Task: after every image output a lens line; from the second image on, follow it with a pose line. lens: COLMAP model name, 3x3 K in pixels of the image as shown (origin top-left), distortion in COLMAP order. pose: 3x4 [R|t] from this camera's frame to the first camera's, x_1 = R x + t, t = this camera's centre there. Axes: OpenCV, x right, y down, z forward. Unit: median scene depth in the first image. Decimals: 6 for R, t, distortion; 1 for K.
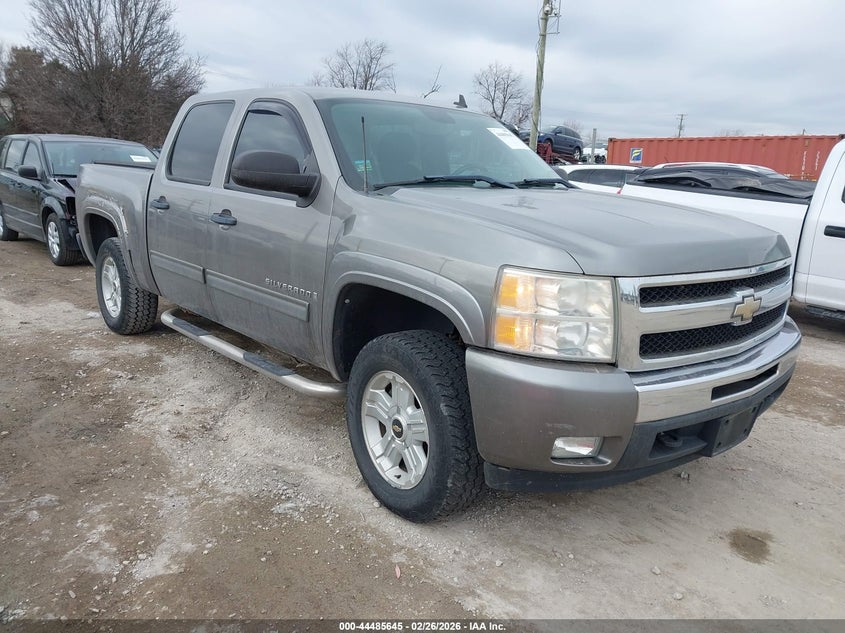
lens RADIAL K [[649.9, 0, 426.4], [0, 649.9, 317.4], [0, 0, 1]] dist [0.026741, -0.007340]
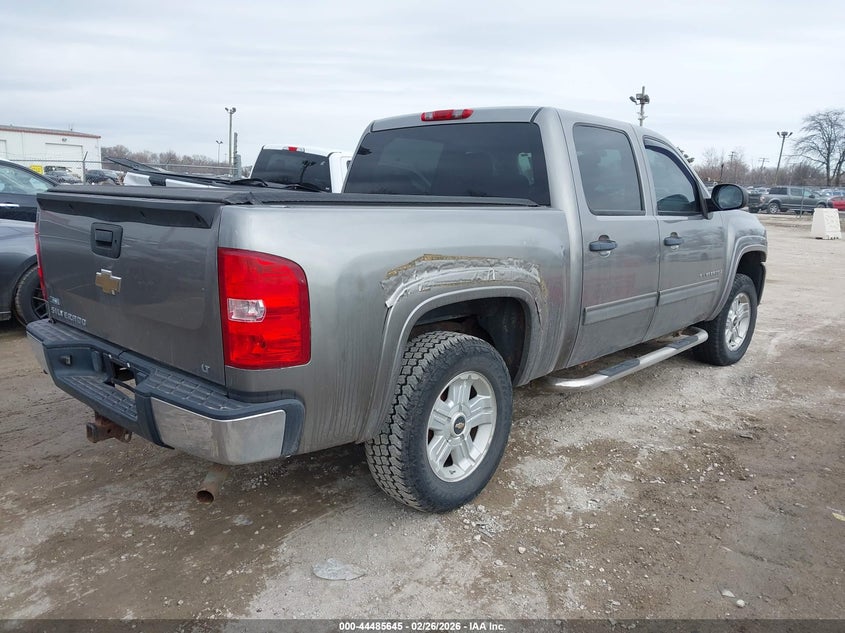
lens RADIAL K [[649.9, 0, 426.4], [0, 649.9, 317.4], [0, 0, 1]] dist [0.026741, -0.007340]
pose [[-0.088222, -0.257054, 0.962362, -1.141196], [0.180391, 0.946031, 0.269229, -0.332003], [-0.979631, 0.197353, -0.037090, 1.210664]]
